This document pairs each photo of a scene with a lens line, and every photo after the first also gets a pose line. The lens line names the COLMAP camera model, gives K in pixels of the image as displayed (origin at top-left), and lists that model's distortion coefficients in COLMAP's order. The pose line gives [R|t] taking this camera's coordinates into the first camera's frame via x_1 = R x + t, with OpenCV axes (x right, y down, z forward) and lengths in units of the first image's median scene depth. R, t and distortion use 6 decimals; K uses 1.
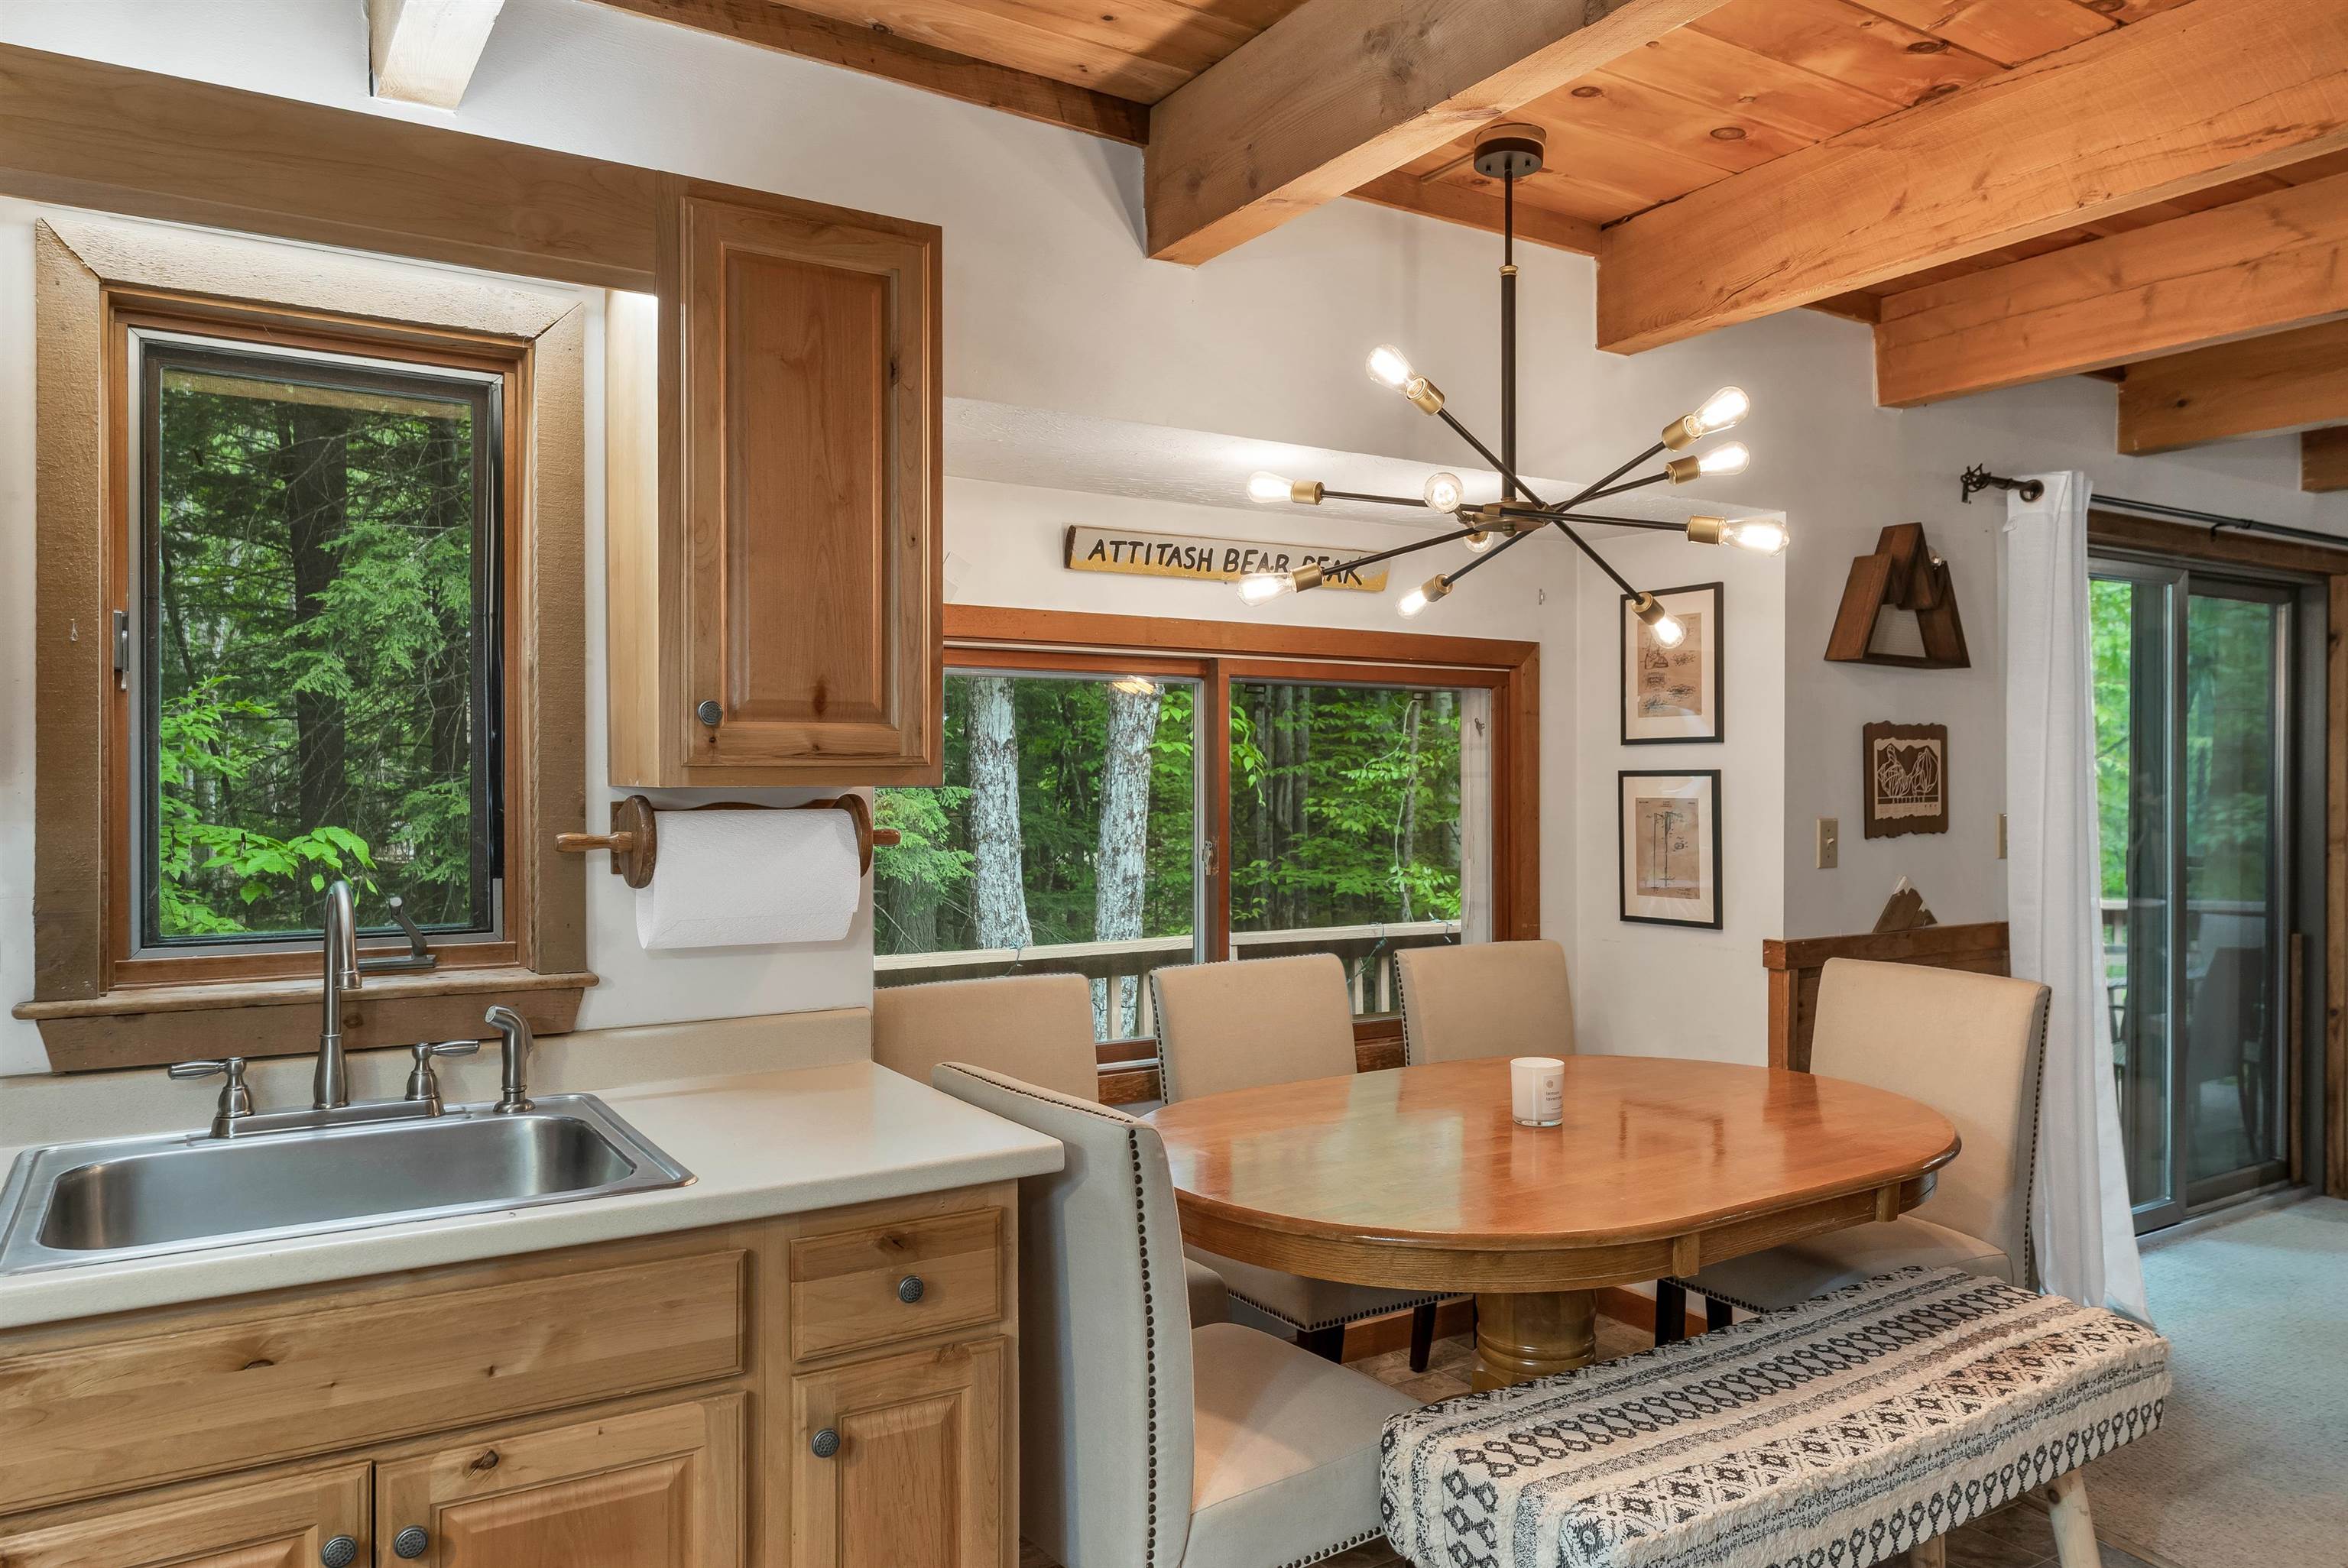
lens RADIAL K [[1583.3, 0, 1163.1], [0, 1583.3, 779.5], [0, 0, 1]] dist [-0.000566, -0.000783]
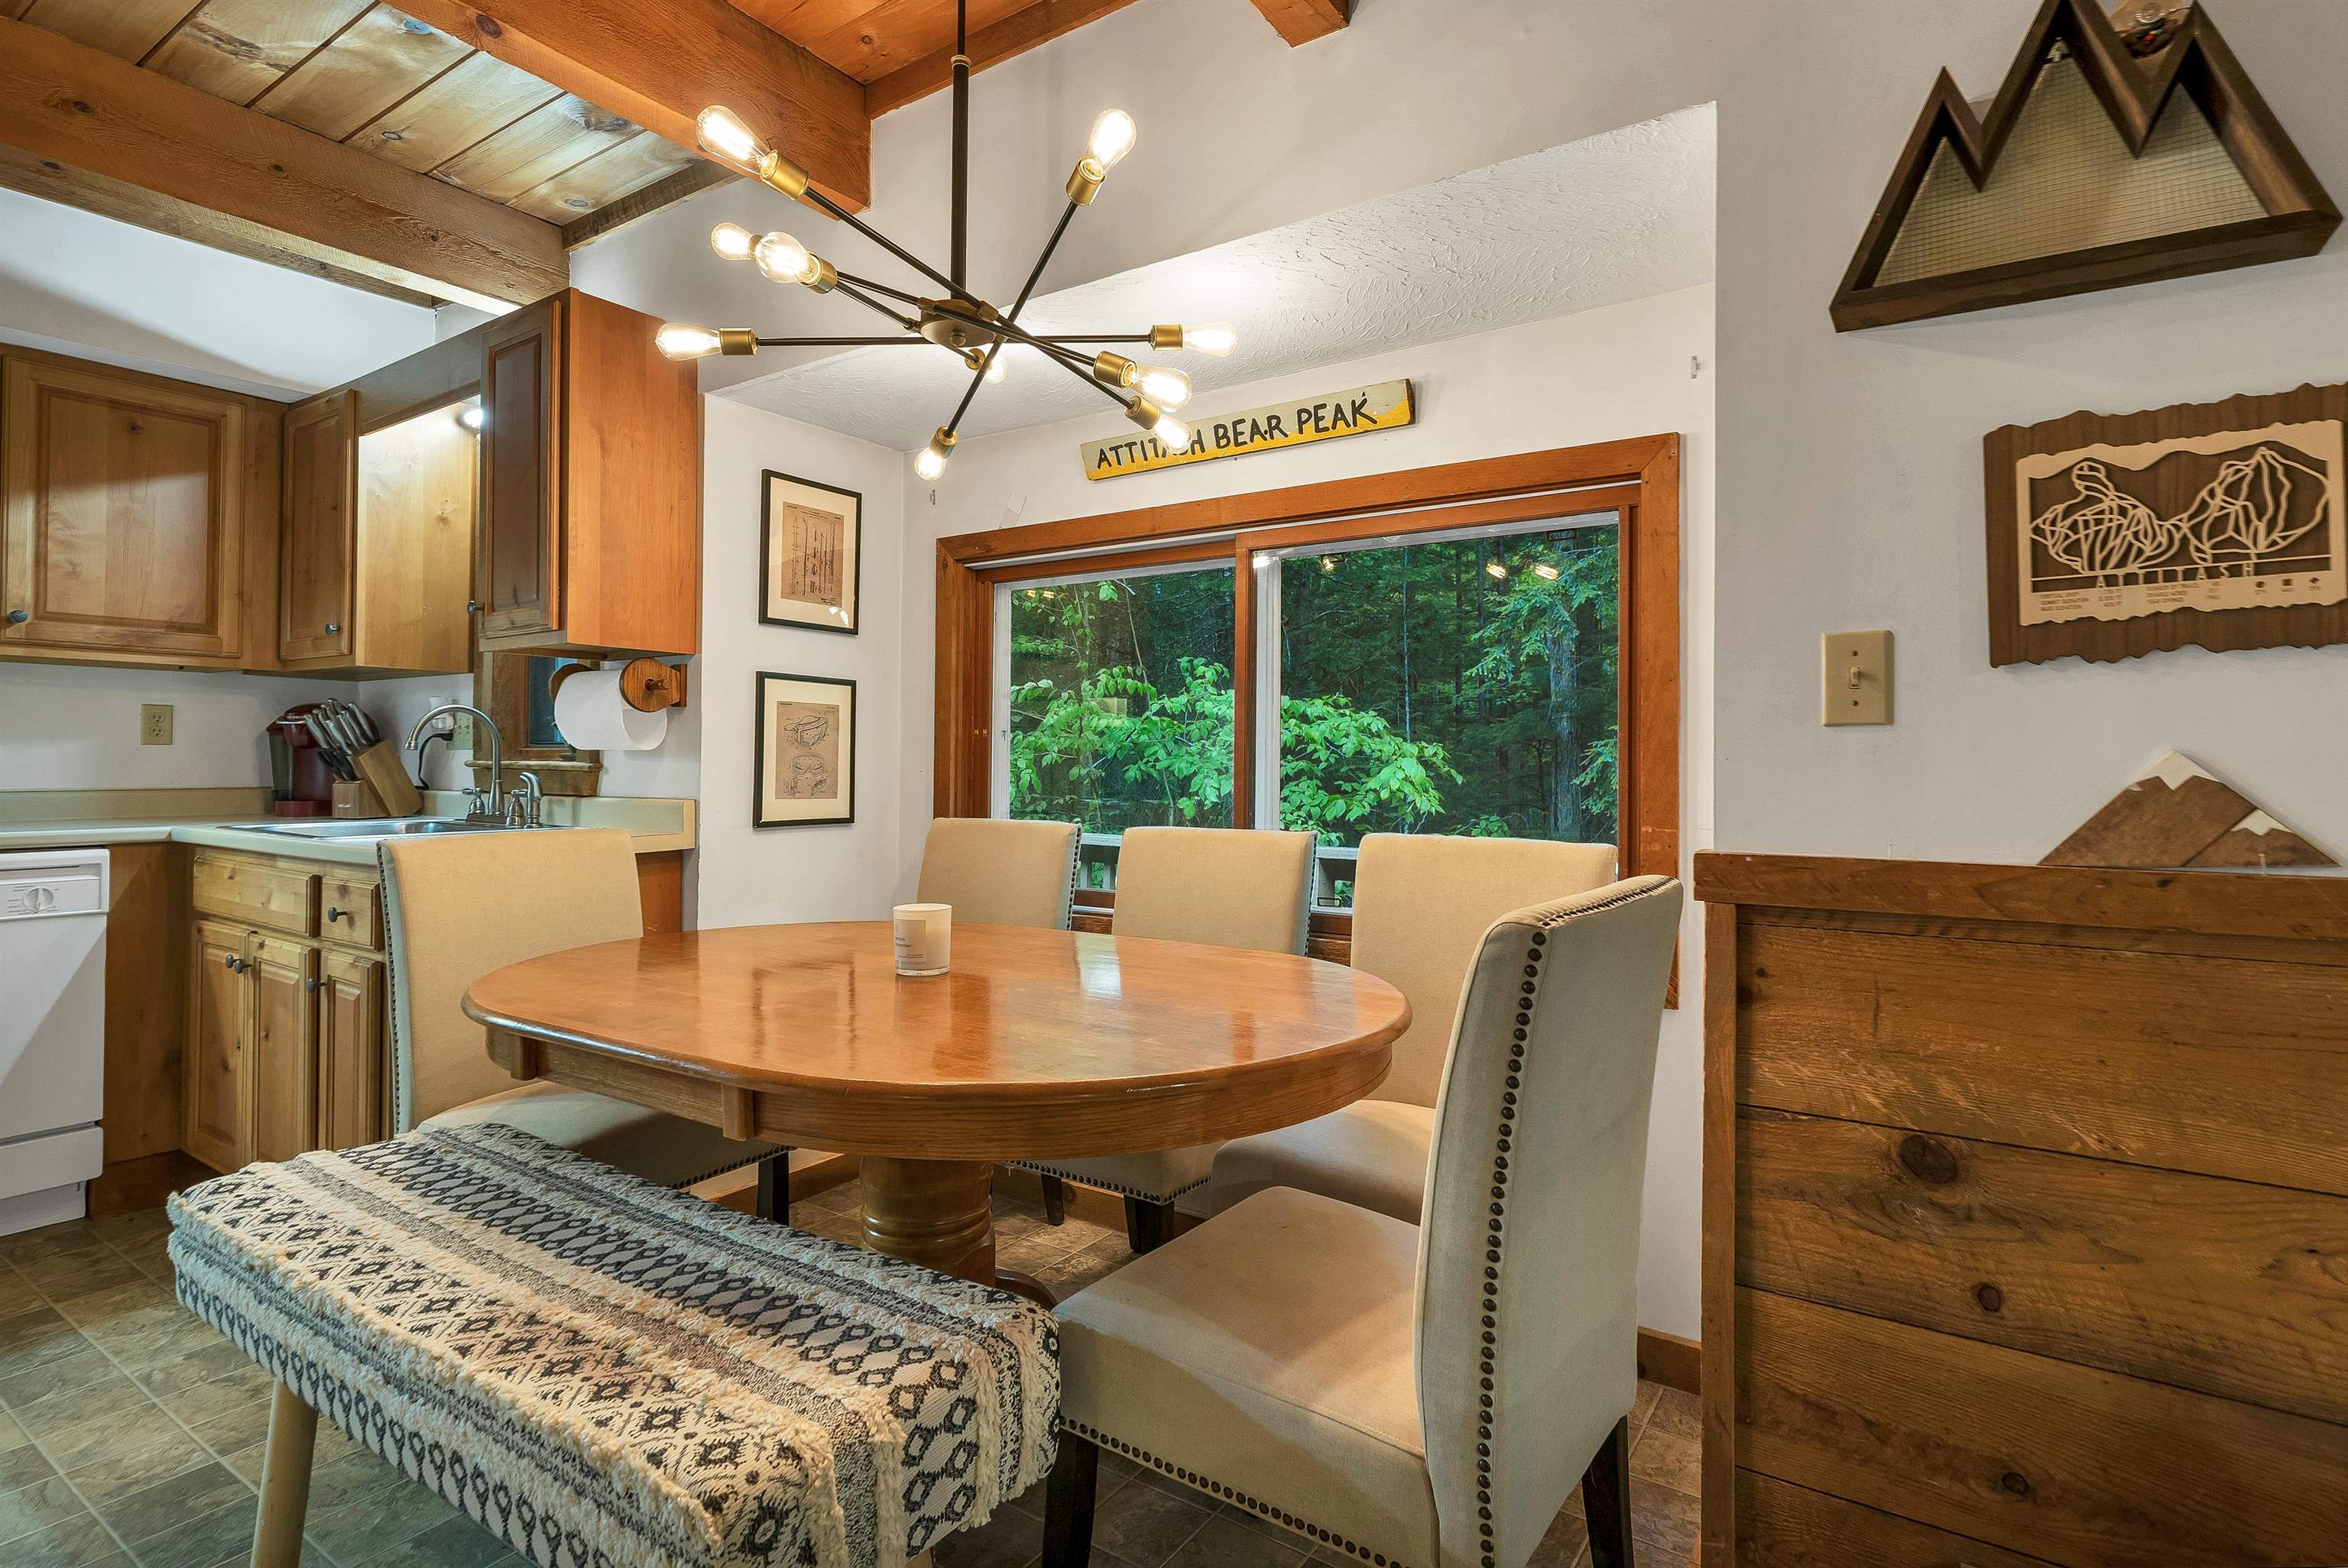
lens RADIAL K [[1180.9, 0, 1199.0], [0, 1180.9, 742.5], [0, 0, 1]] dist [-0.000305, 0.001169]
pose [[0.400874, -0.016946, -0.915976, 1.206628], [-0.008261, 0.999721, -0.022111, 0.125736], [0.916096, 0.016431, 0.400623, 1.130281]]
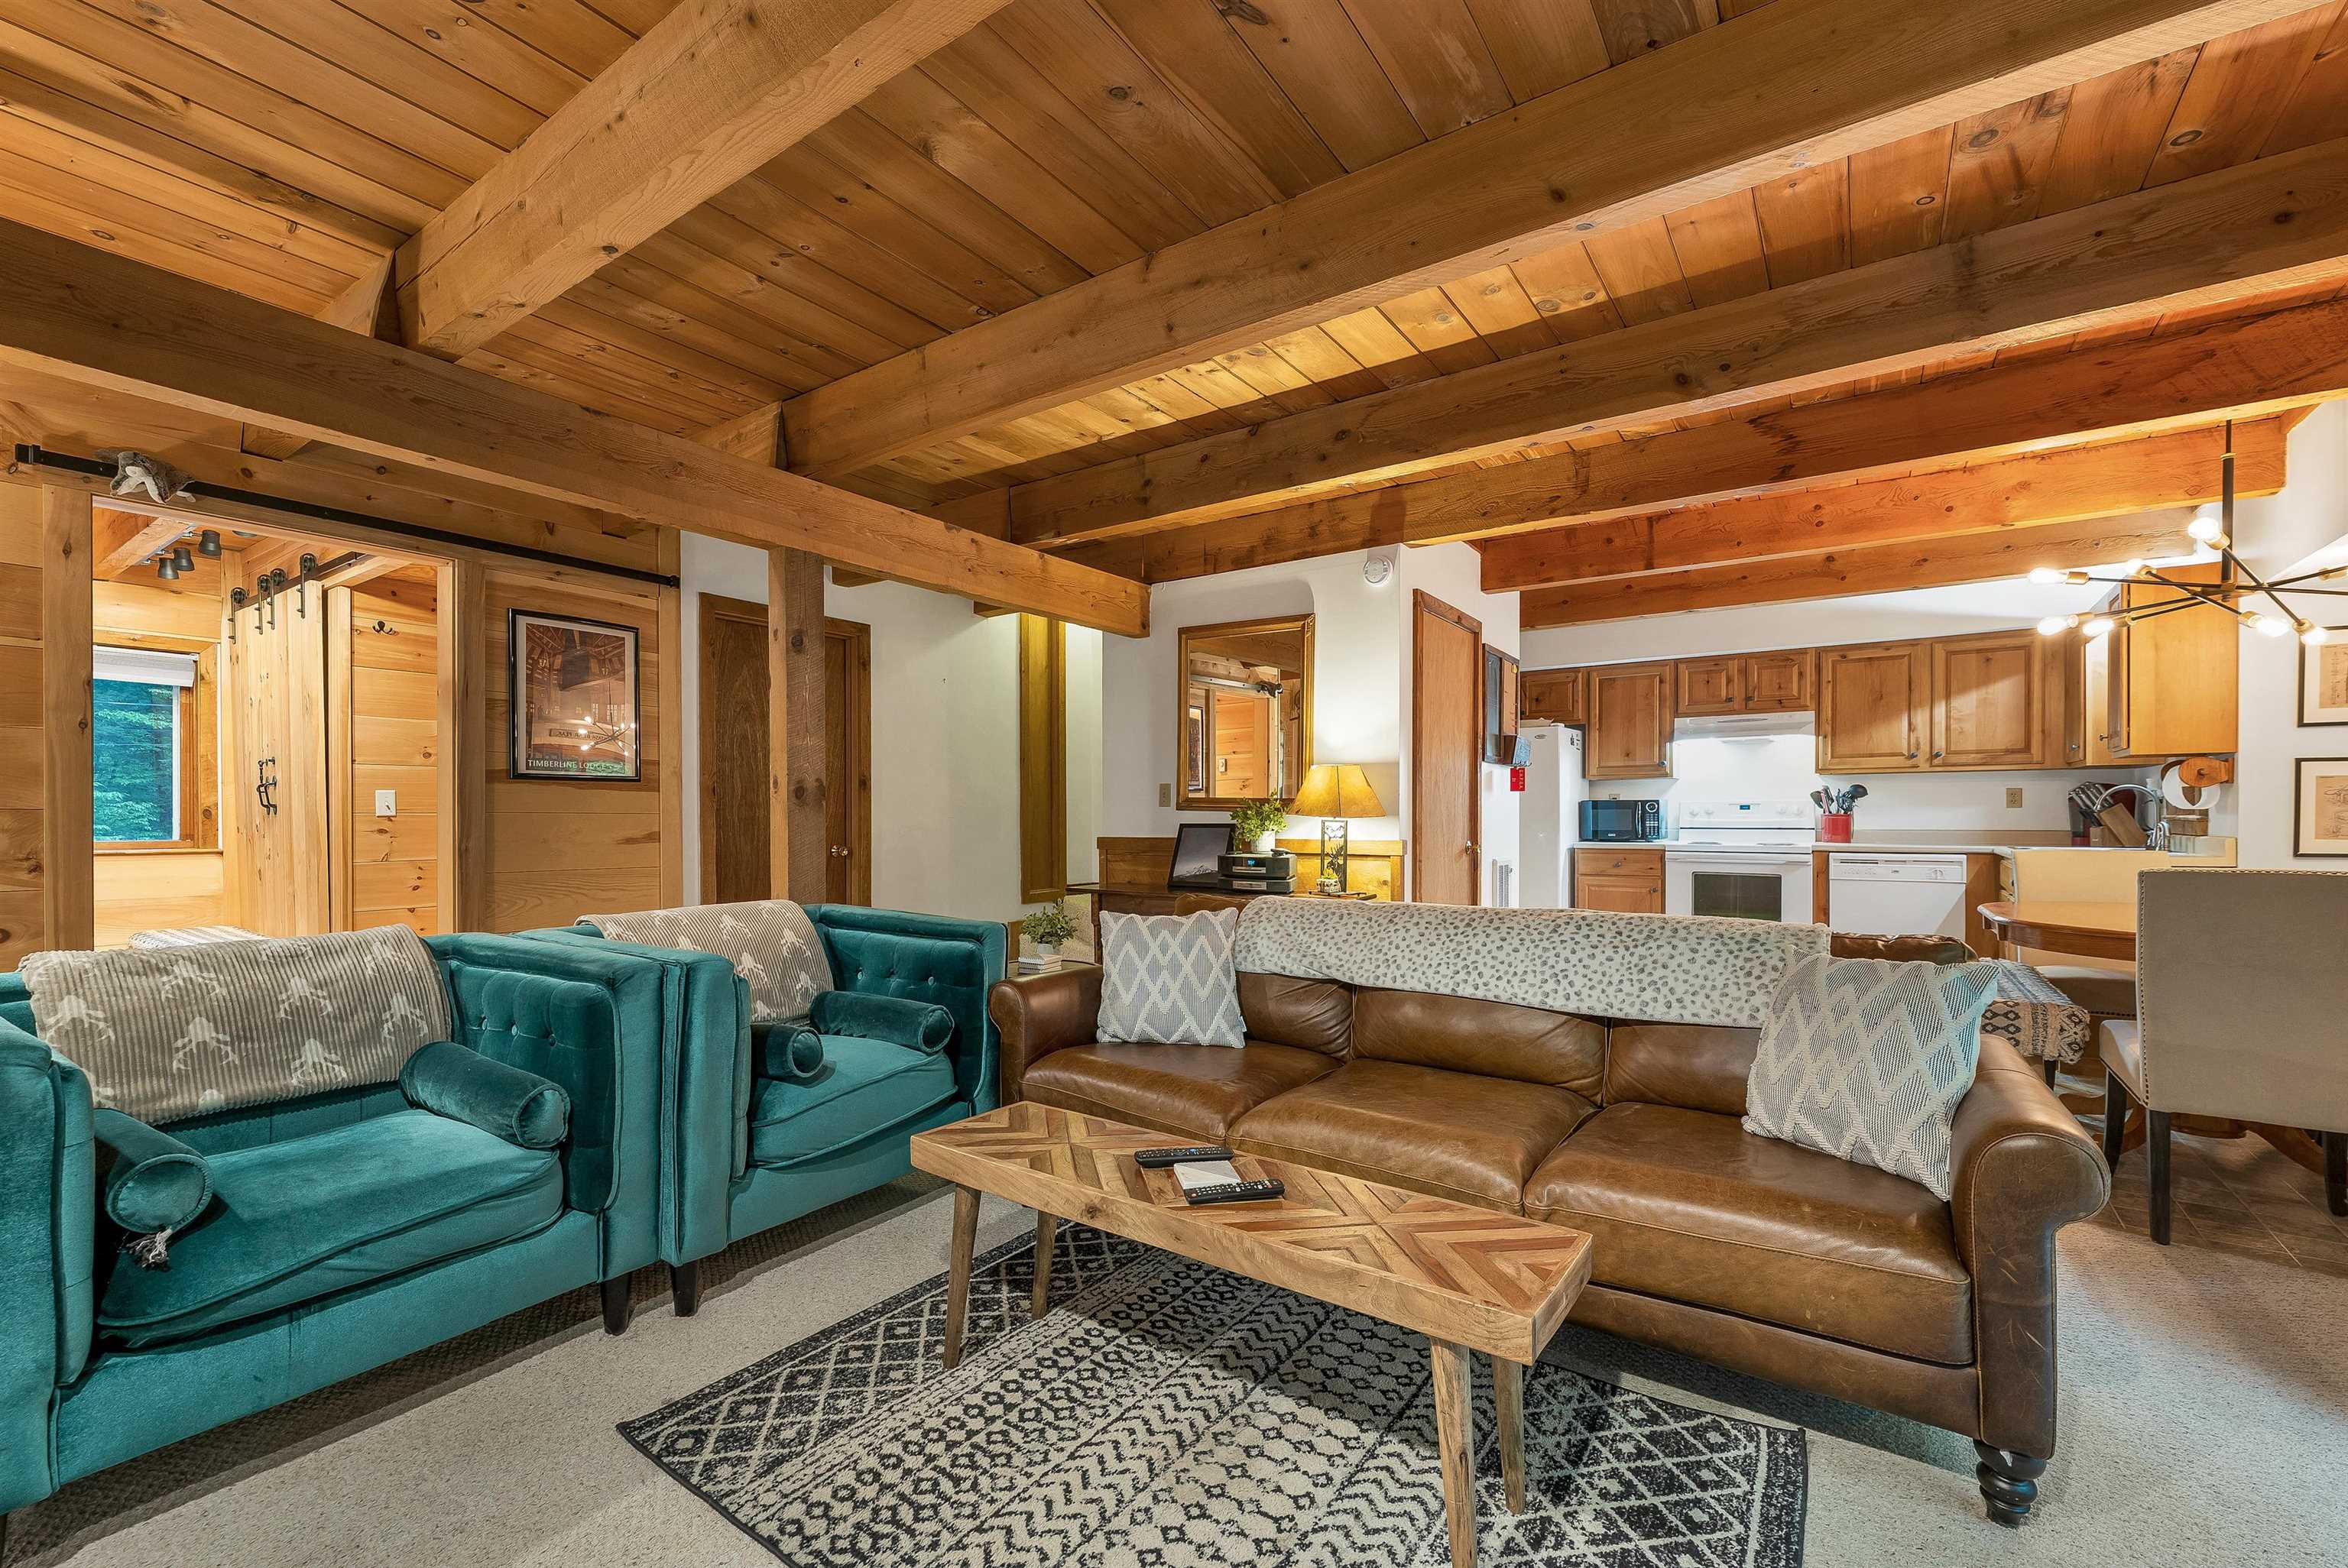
lens RADIAL K [[1011.2, 0, 1128.6], [0, 1011.2, 823.2], [0, 0, 1]] dist [0.002585, 0.000050]
pose [[-0.932078, 0.001119, -0.362256, 2.411713], [-0.002831, 0.999942, 0.010372, 0.124402], [0.362246, 0.010693, -0.932021, 2.168307]]
